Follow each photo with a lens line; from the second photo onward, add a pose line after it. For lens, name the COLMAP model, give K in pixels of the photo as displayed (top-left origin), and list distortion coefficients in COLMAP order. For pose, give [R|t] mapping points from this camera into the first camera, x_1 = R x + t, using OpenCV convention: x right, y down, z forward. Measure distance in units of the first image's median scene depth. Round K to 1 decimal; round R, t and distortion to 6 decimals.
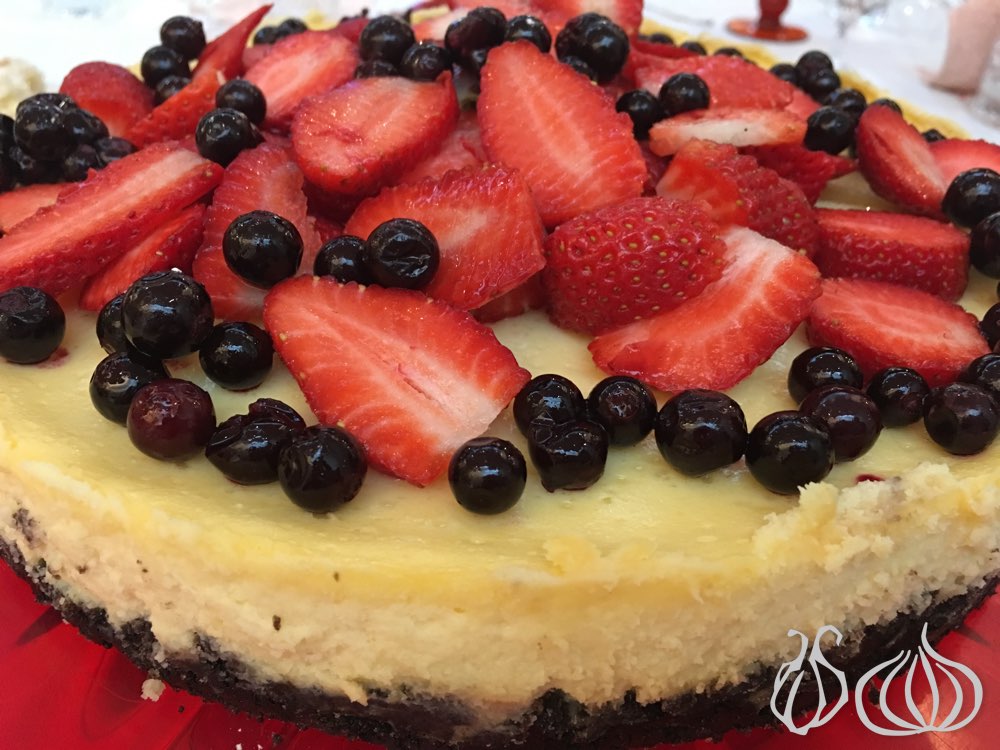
lens RADIAL K [[852.5, 0, 501.1], [0, 852.5, 375.9], [0, 0, 1]] dist [0.029722, 0.001344]
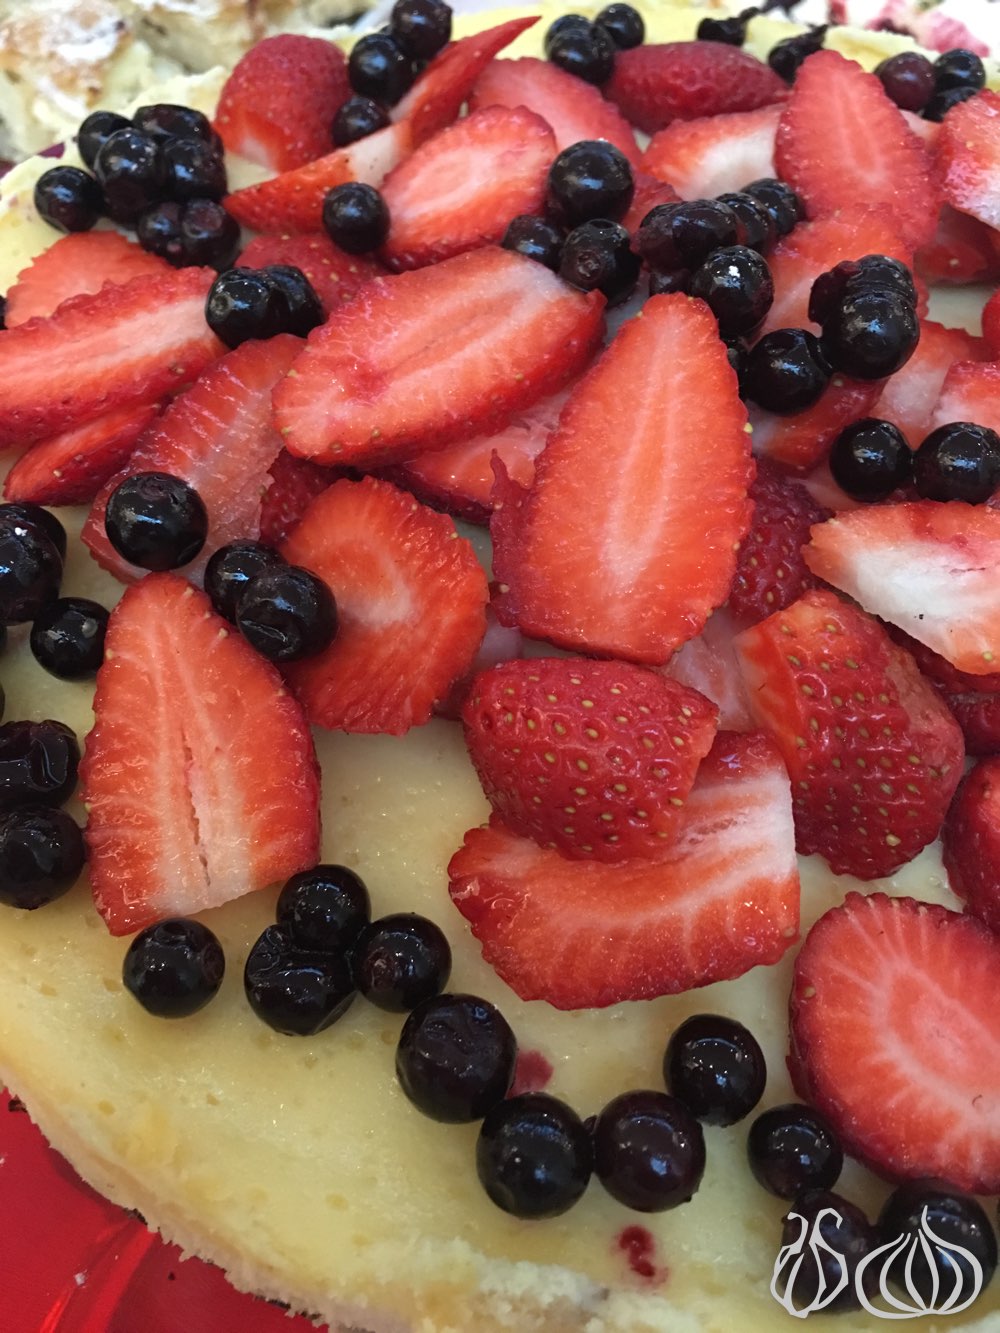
lens RADIAL K [[1136.4, 0, 499.0], [0, 1136.4, 664.8], [0, 0, 1]] dist [0.029722, 0.001344]
pose [[0.827152, 0.470211, -0.307768, 0.356393], [-0.358819, 0.863378, 0.354722, -0.510747], [0.432515, -0.182976, 0.882865, 0.193891]]
